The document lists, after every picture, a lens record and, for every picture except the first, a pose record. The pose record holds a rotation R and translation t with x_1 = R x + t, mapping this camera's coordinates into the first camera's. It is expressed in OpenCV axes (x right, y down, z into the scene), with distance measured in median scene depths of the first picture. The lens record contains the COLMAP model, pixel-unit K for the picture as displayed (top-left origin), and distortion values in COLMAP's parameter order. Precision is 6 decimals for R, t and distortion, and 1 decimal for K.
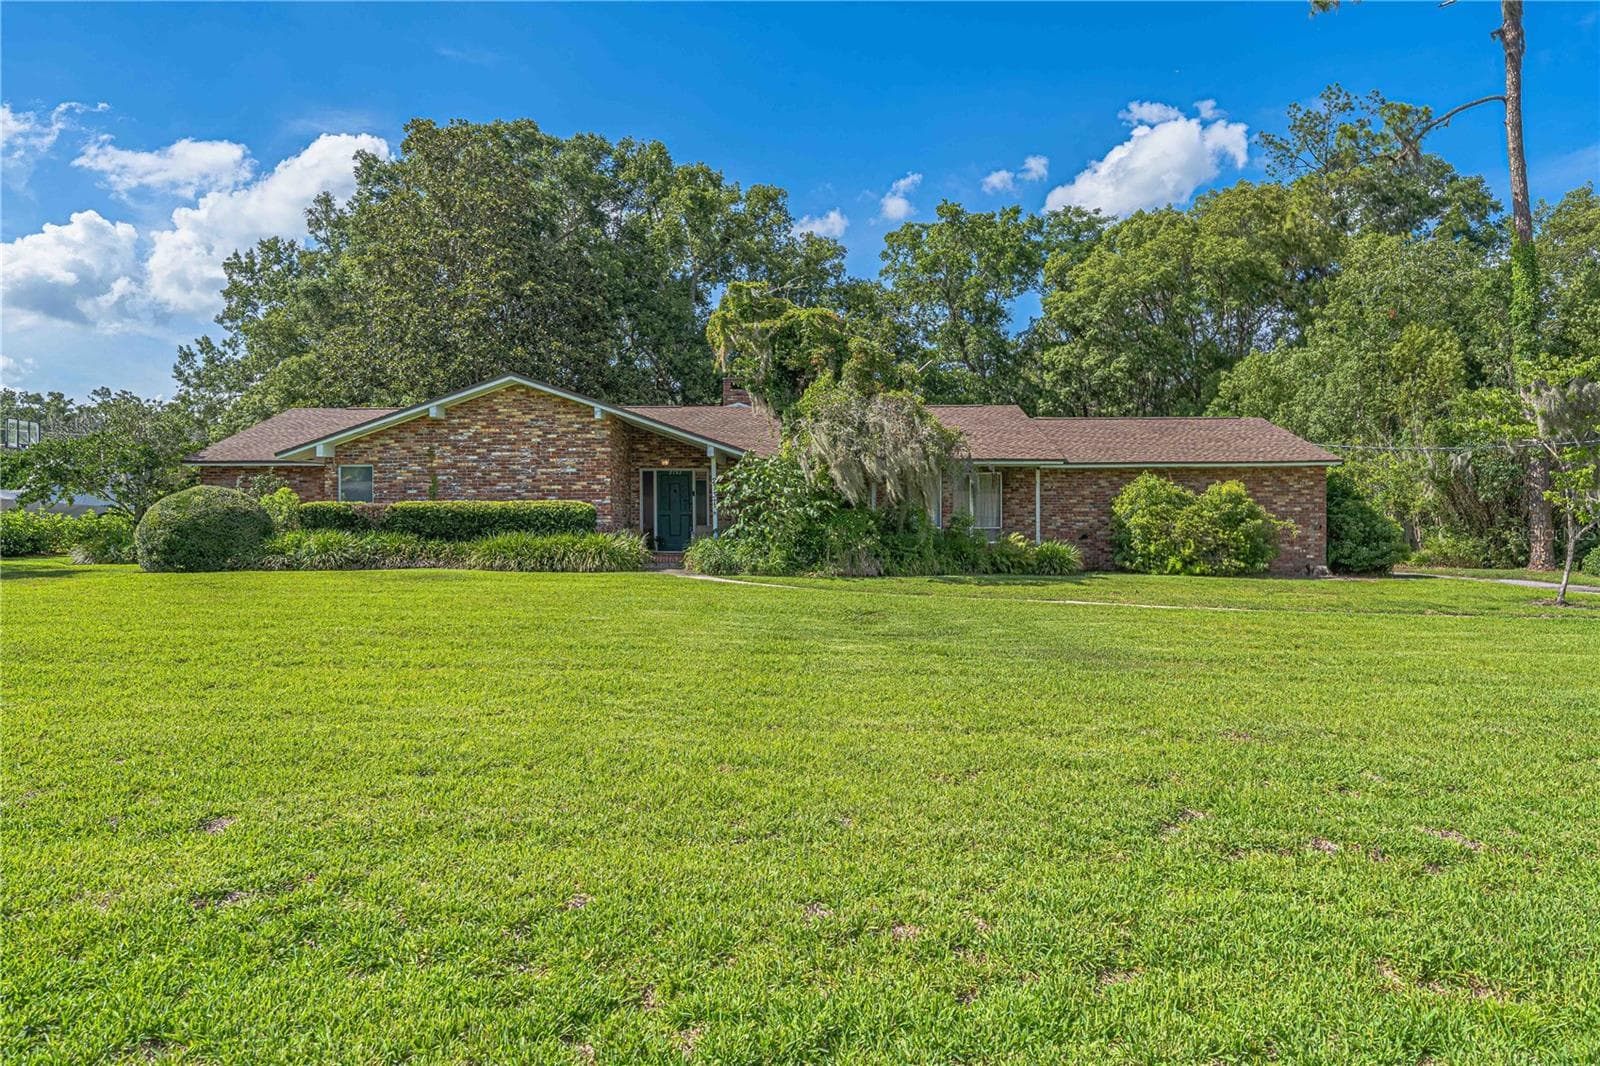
lens RADIAL K [[1007.9, 0, 800.0], [0, 1007.9, 533.0], [0, 0, 1]] dist [-0.002412, -0.004170]
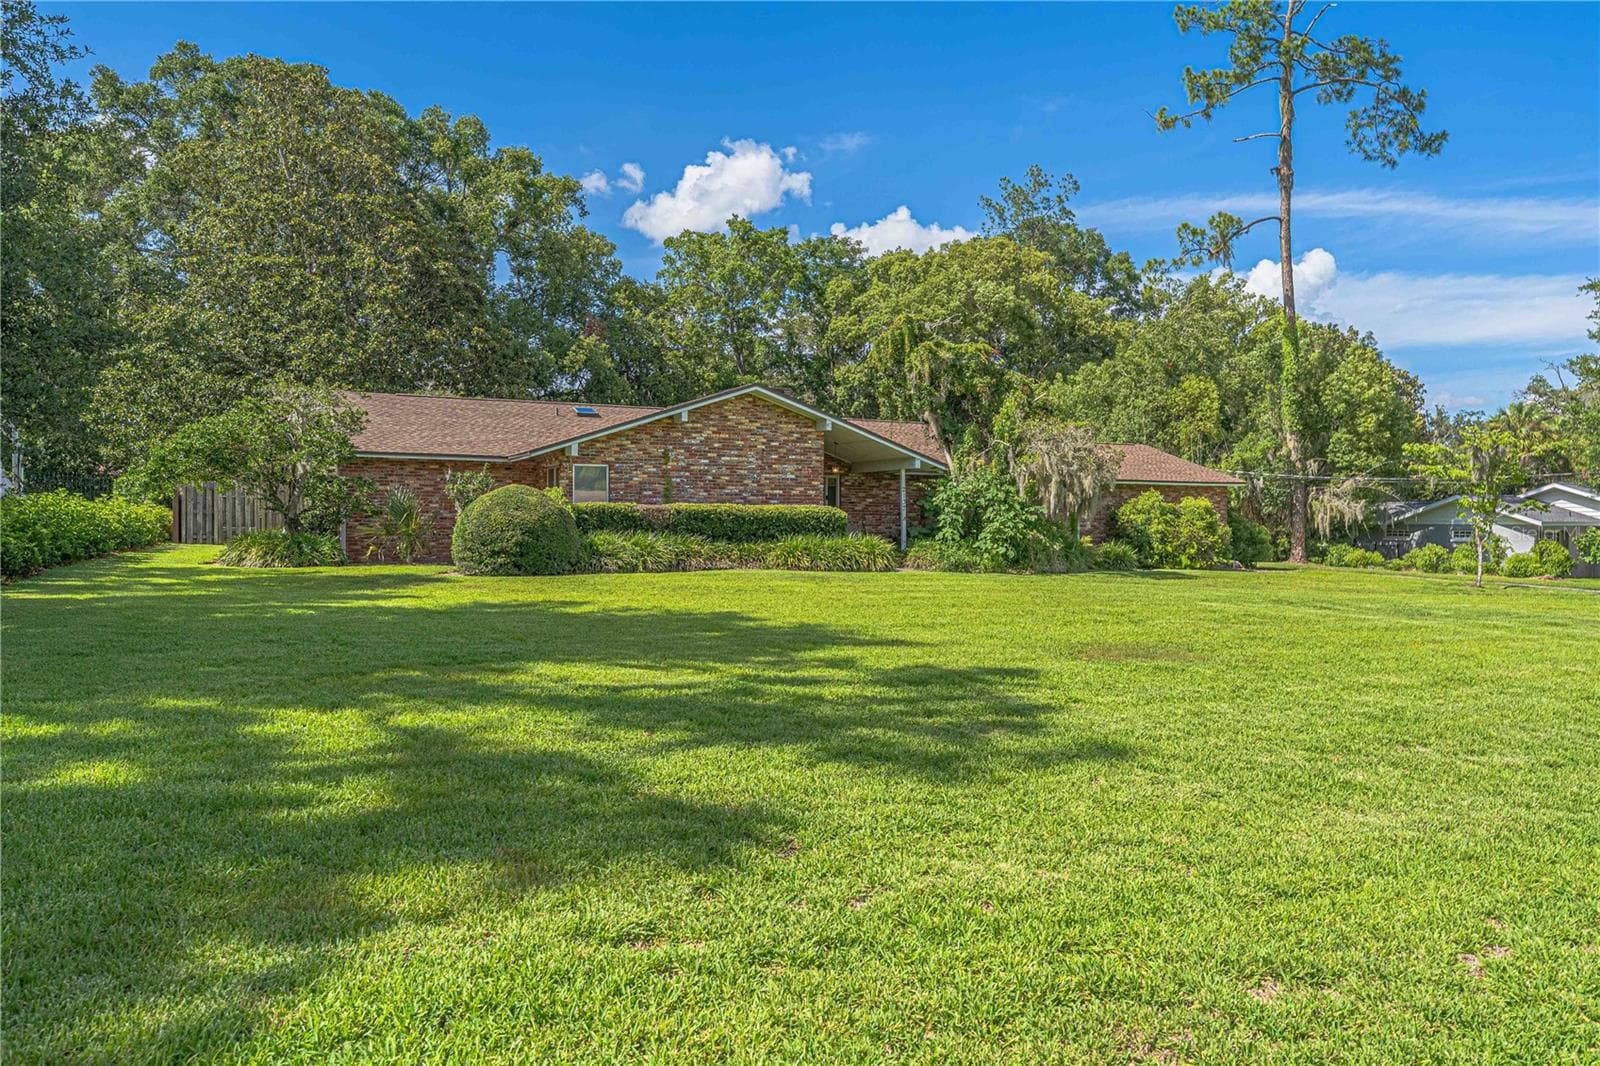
lens RADIAL K [[1007.9, 0, 800.0], [0, 1007.9, 533.0], [0, 0, 1]] dist [-0.002412, -0.004170]
pose [[0.912284, 0.006092, 0.409513, -0.657814], [-0.008564, 0.999955, 0.004201, -0.006728], [-0.409469, -0.007340, 0.912295, 0.017826]]
